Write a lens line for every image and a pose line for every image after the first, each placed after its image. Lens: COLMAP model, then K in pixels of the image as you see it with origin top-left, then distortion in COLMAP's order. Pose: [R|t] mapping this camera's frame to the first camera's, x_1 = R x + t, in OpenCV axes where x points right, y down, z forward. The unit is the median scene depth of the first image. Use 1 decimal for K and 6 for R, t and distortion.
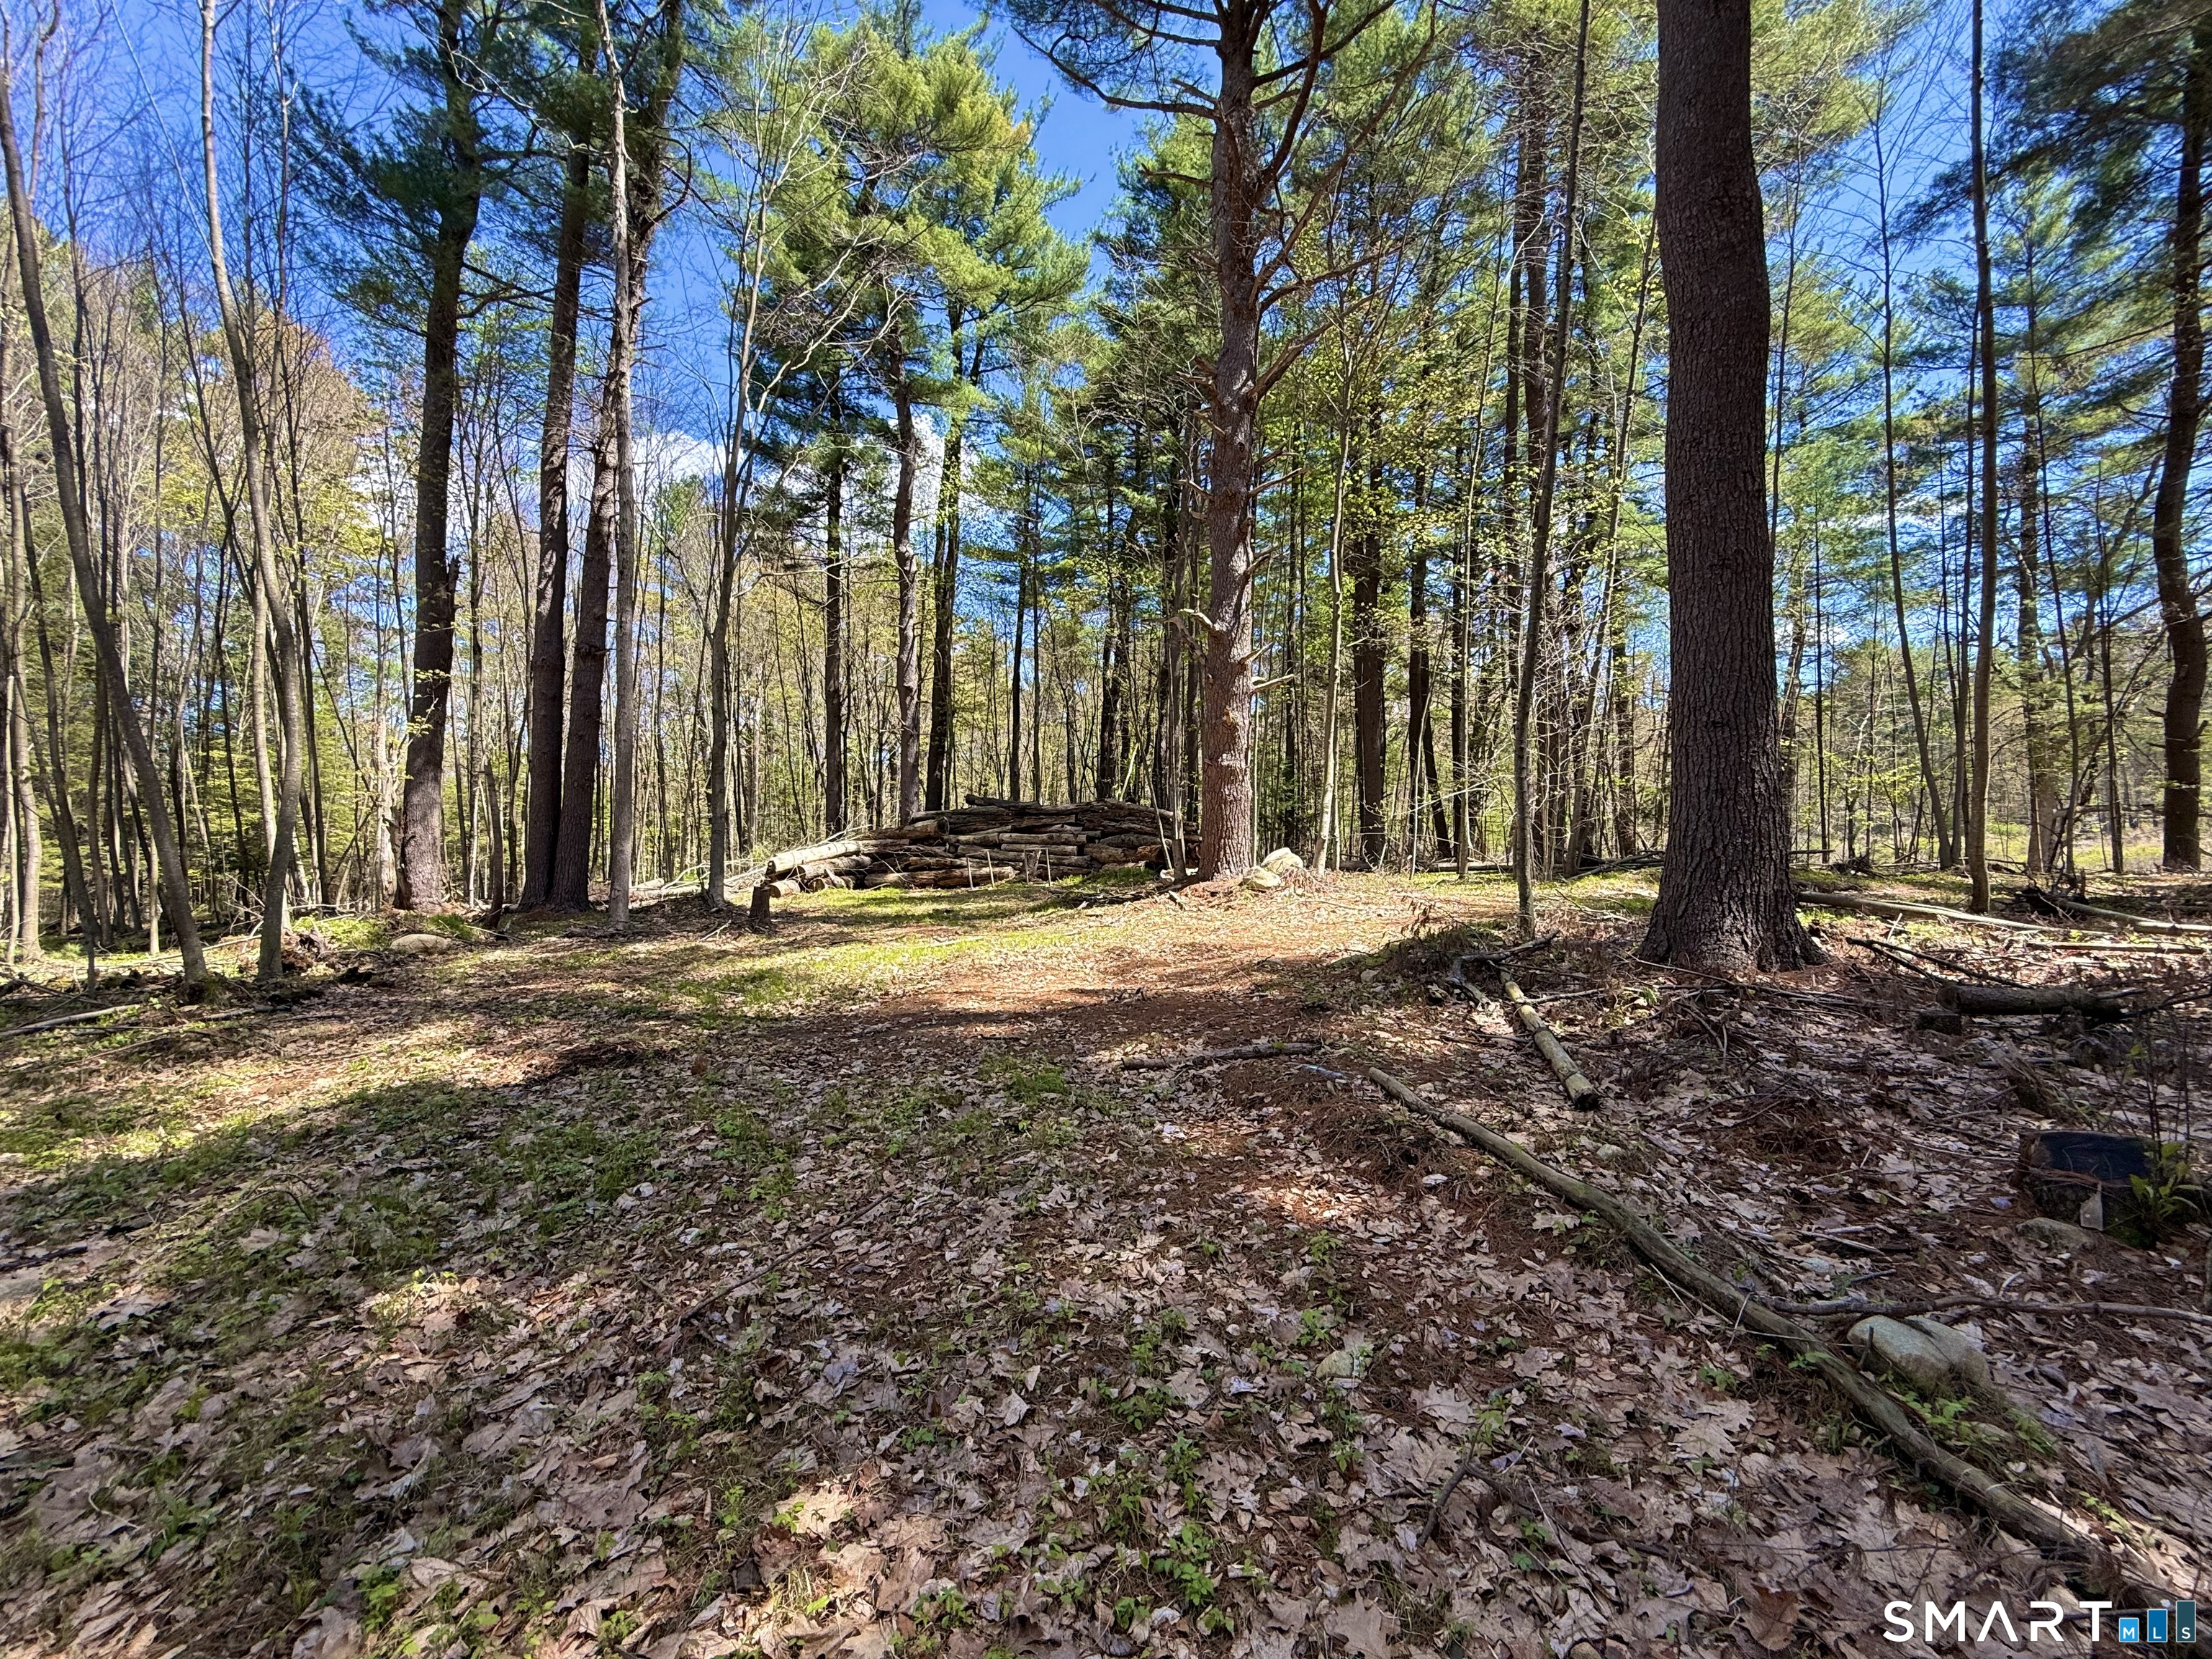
lens RADIAL K [[877.3, 0, 1106.0], [0, 877.3, 829.5], [0, 0, 1]] dist [-0.001848, -0.000648]
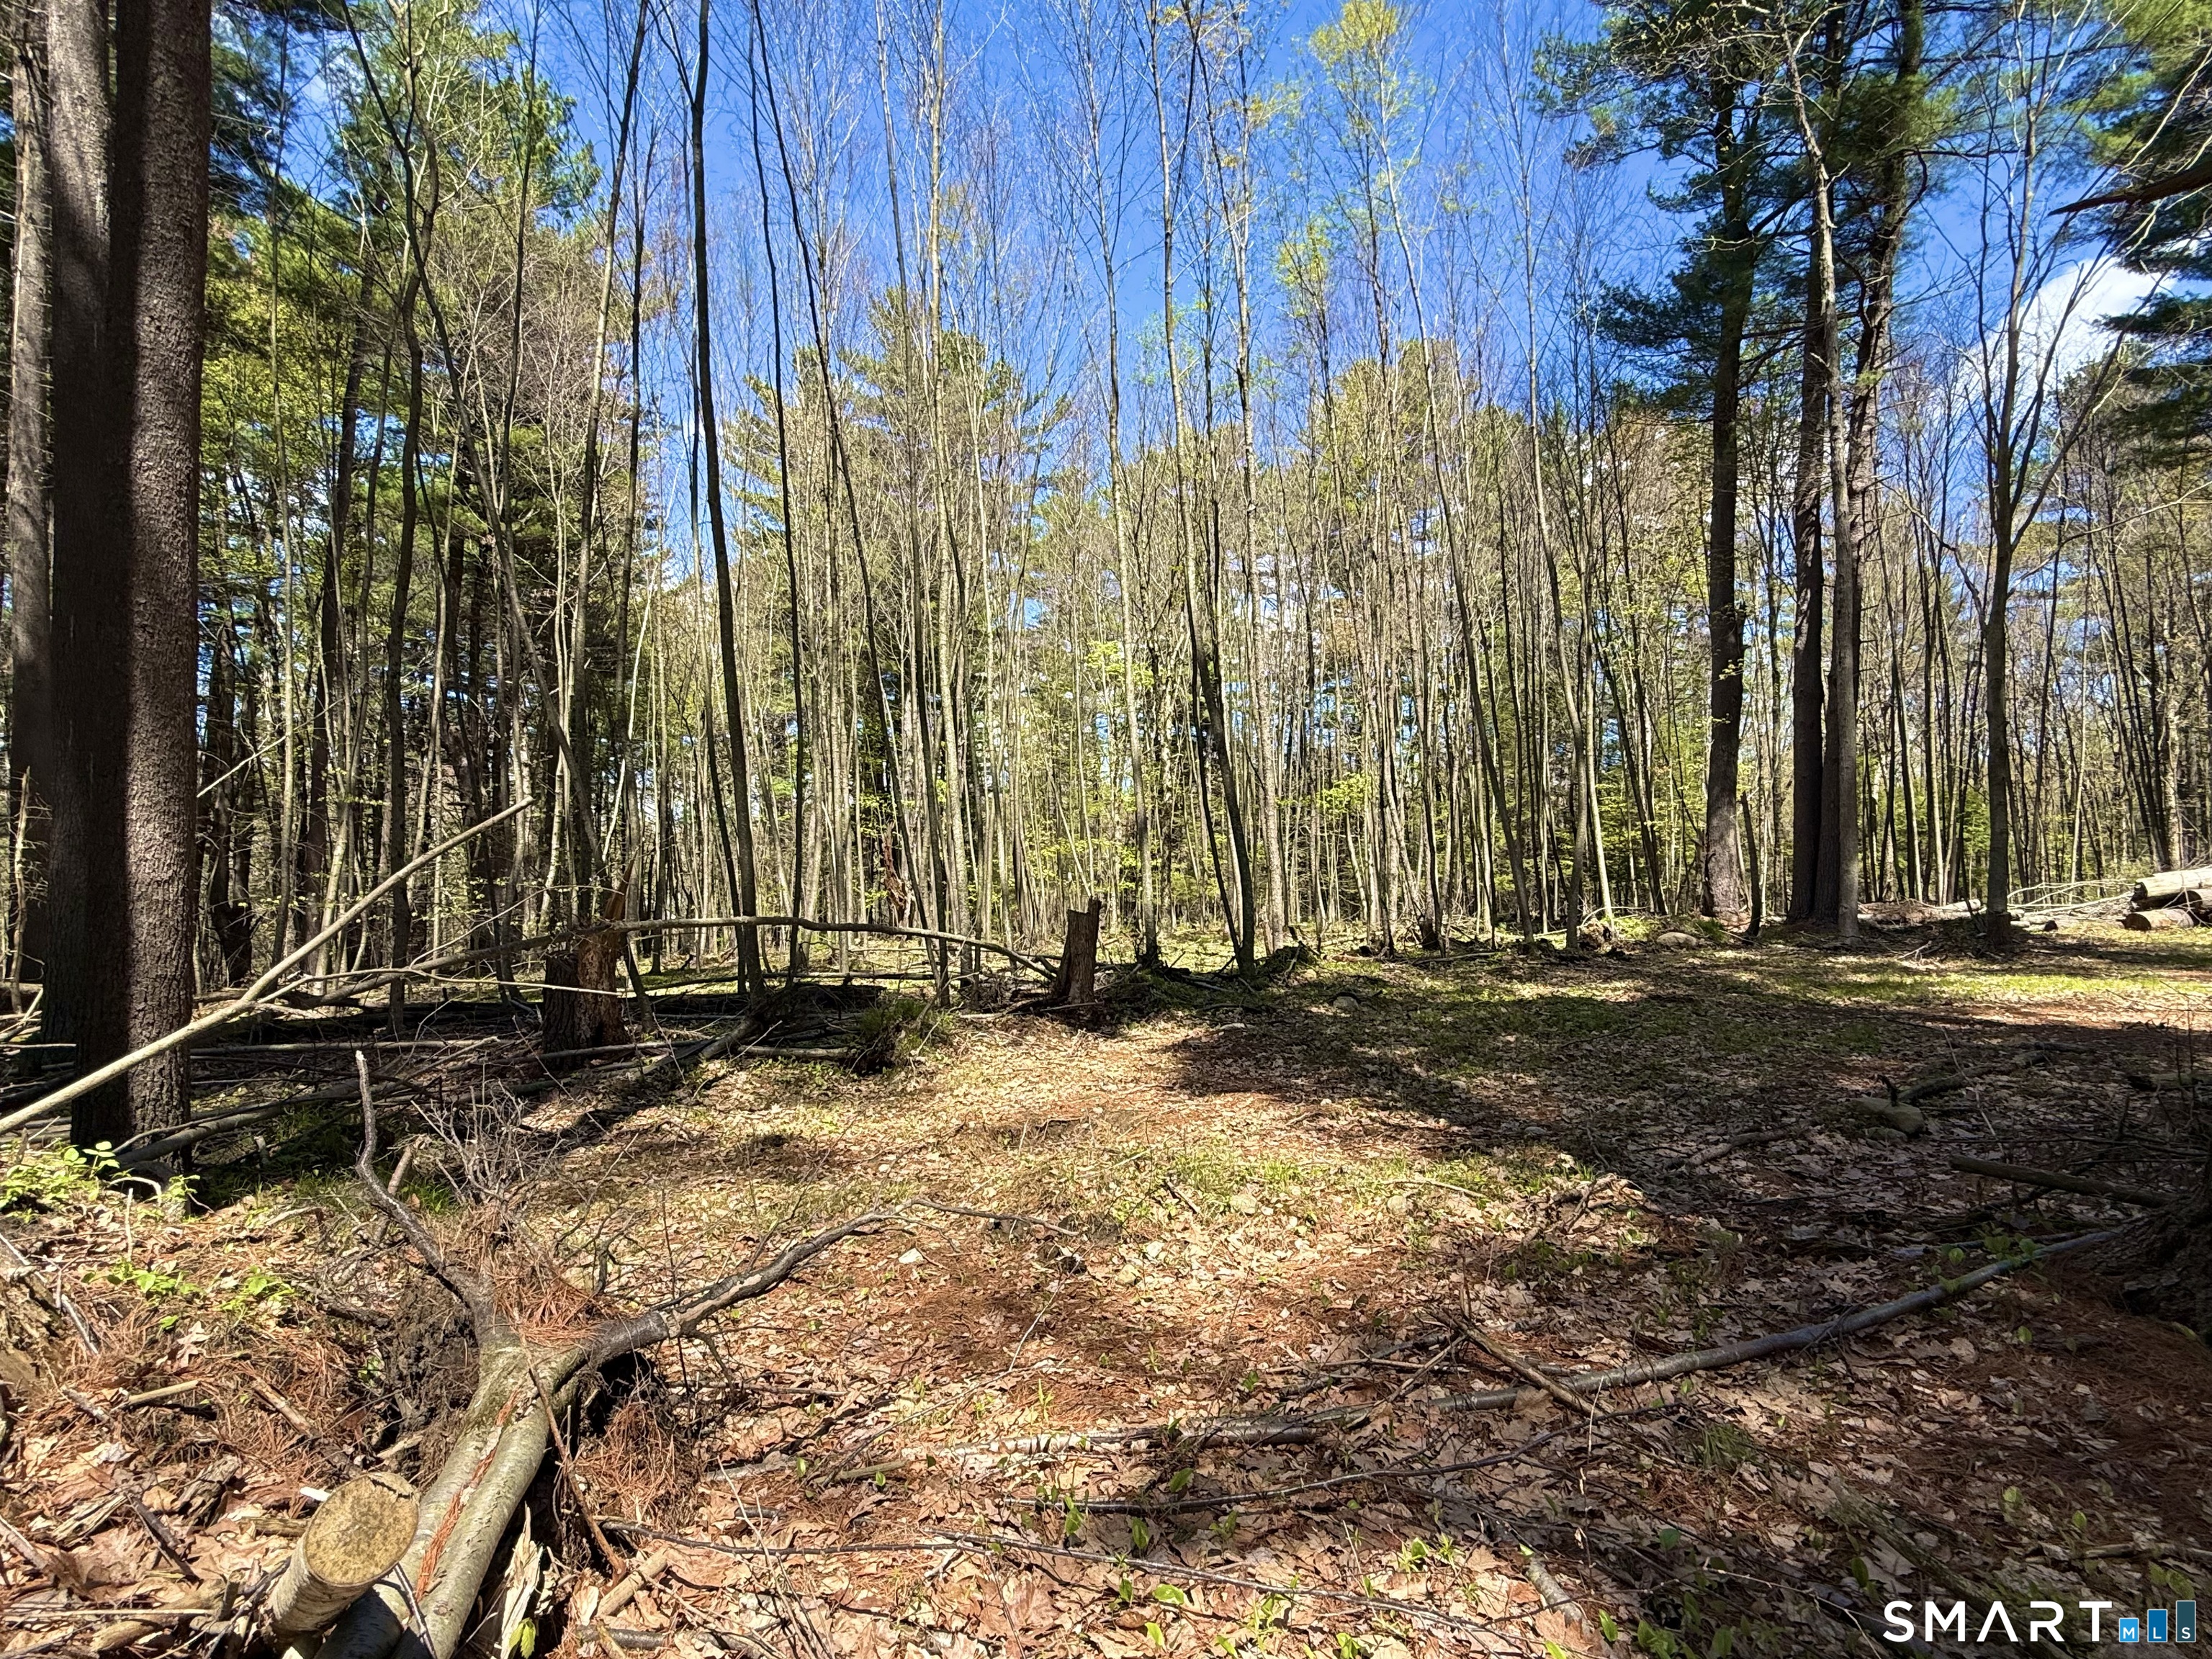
lens RADIAL K [[1004.1, 0, 1106.0], [0, 1004.1, 829.5], [0, 0, 1]] dist [-0.000980, -0.000157]
pose [[0.286140, -0.024532, -0.957874, 0.243013], [0.018403, 0.999629, -0.020104, -0.012192], [0.958011, -0.011875, 0.286485, -0.146439]]
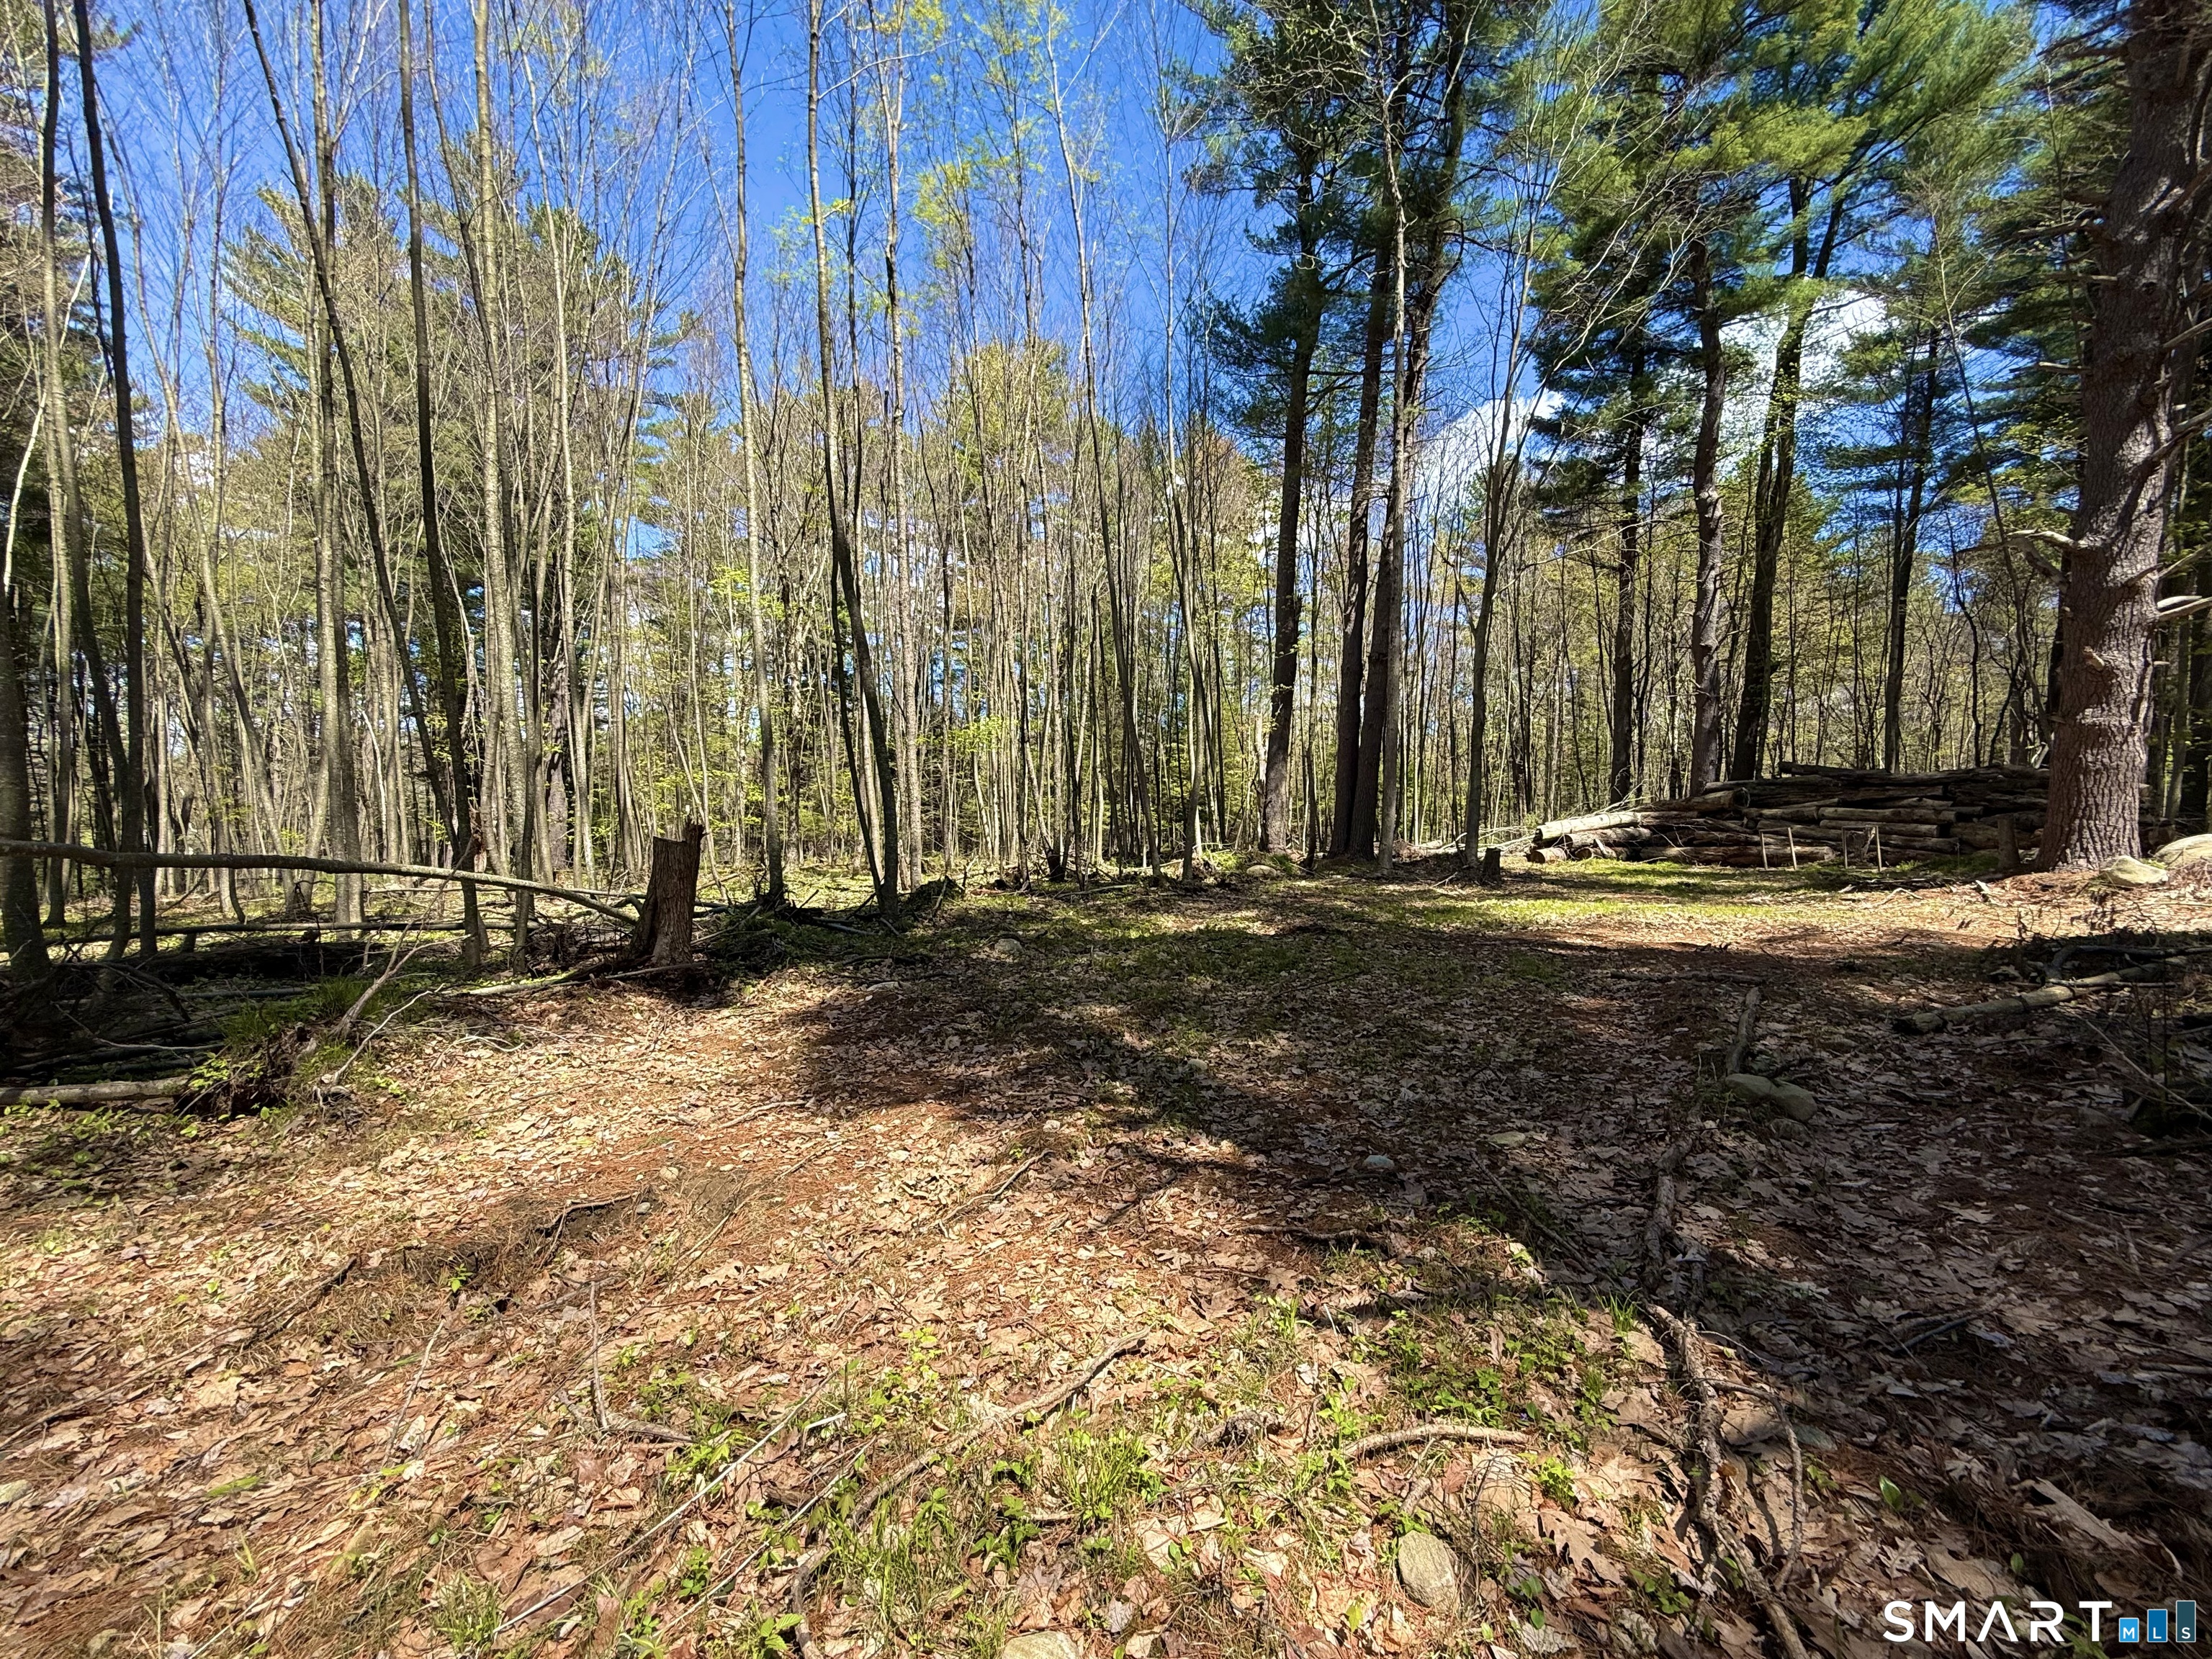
lens RADIAL K [[871.0, 0, 1099.7], [0, 871.0, 824.8], [0, 0, 1]] dist [0.007313, -0.000401]
pose [[0.634581, 0.035311, -0.772050, 0.117641], [-0.011648, 0.999279, 0.036130, -0.001496], [0.772769, -0.013935, 0.634535, -0.102161]]
